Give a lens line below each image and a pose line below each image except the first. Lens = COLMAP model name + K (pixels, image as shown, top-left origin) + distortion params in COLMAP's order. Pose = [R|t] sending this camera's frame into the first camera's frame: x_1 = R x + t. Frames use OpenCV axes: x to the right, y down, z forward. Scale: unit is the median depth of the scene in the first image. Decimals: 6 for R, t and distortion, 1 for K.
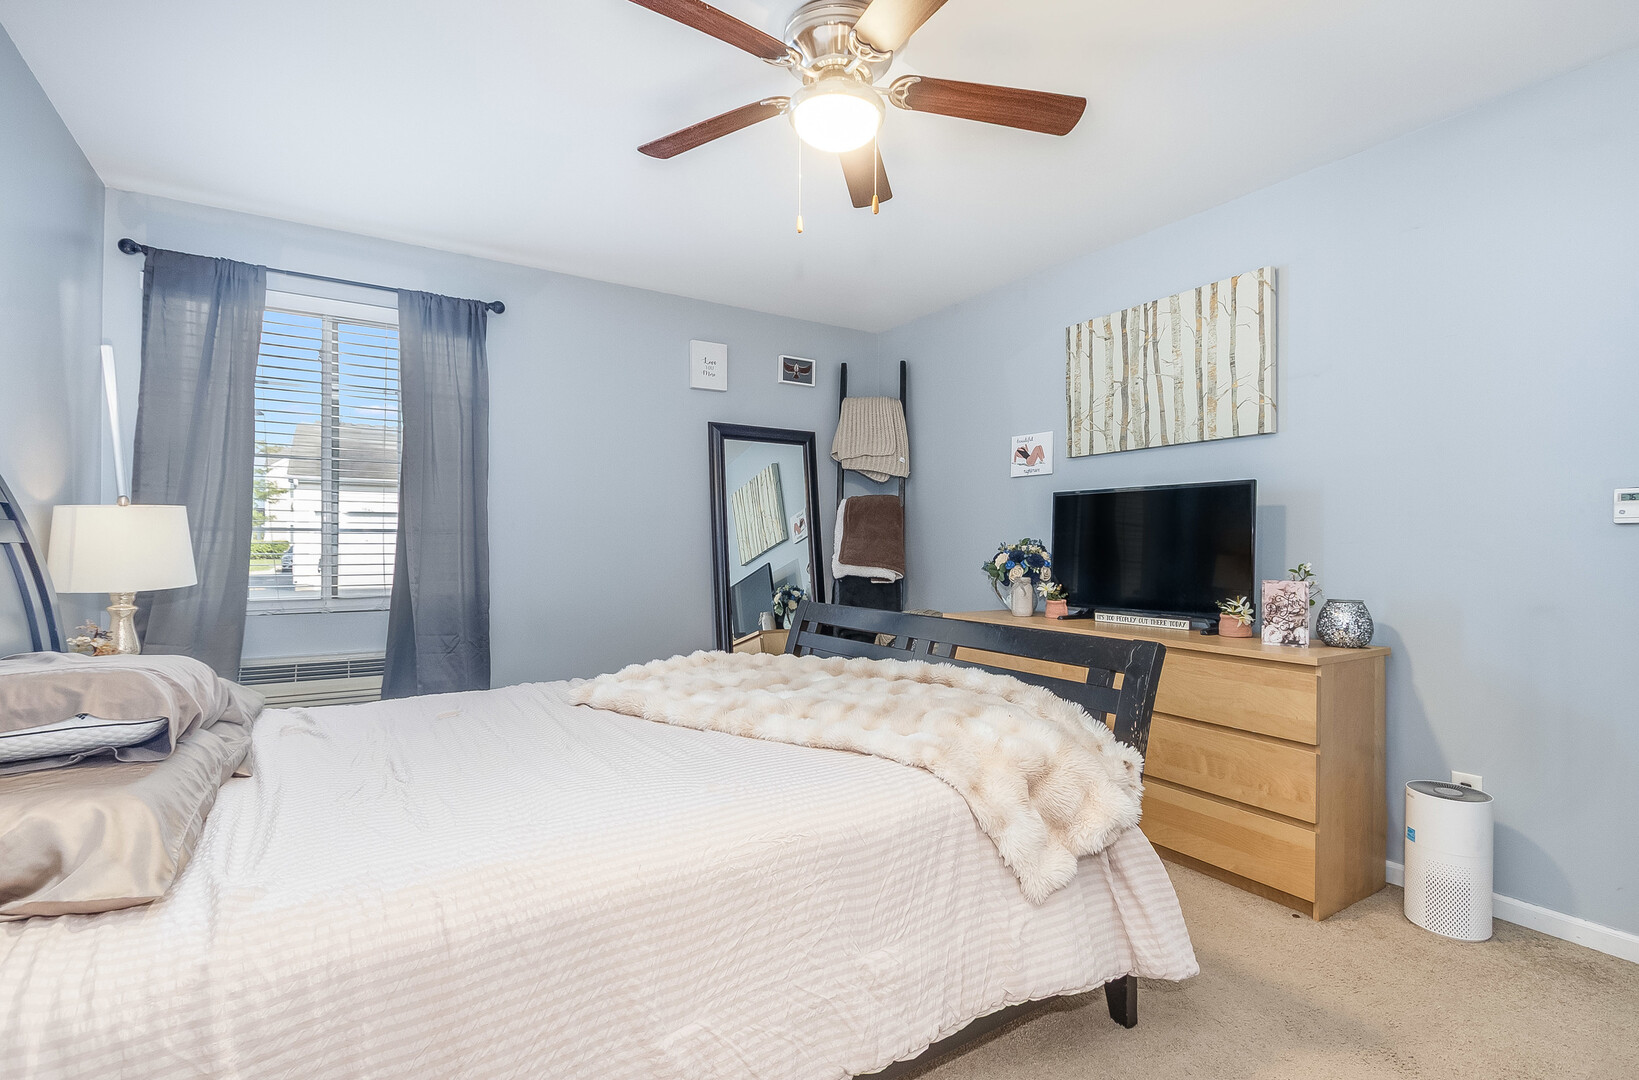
lens RADIAL K [[767.1, 0, 822.2], [0, 767.1, 537.4], [0, 0, 1]] dist [-0.004349, -0.000464]
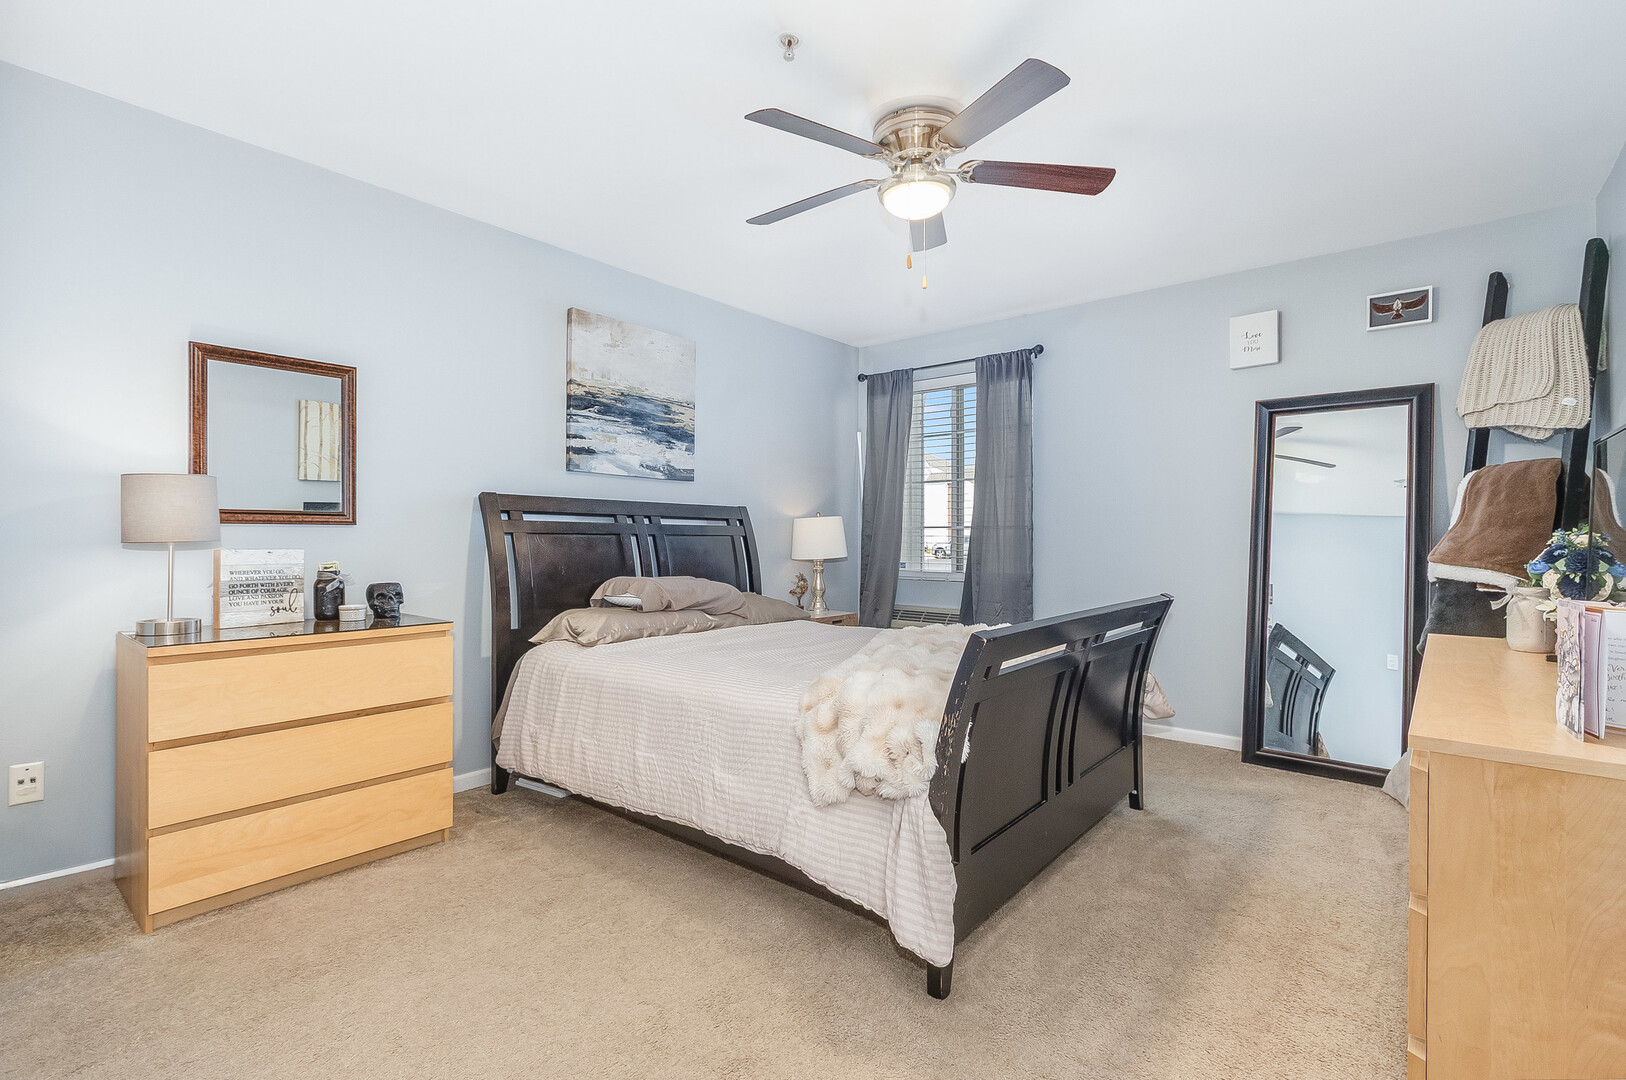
lens RADIAL K [[763.8, 0, 815.7], [0, 763.8, 547.7], [0, 0, 1]] dist [-0.000212, 0.000055]
pose [[0.275264, 0.011790, -0.961296, 0.581991], [0.007895, 0.999863, 0.014524, 0.006116], [0.961336, -0.011587, 0.275134, 0.245087]]
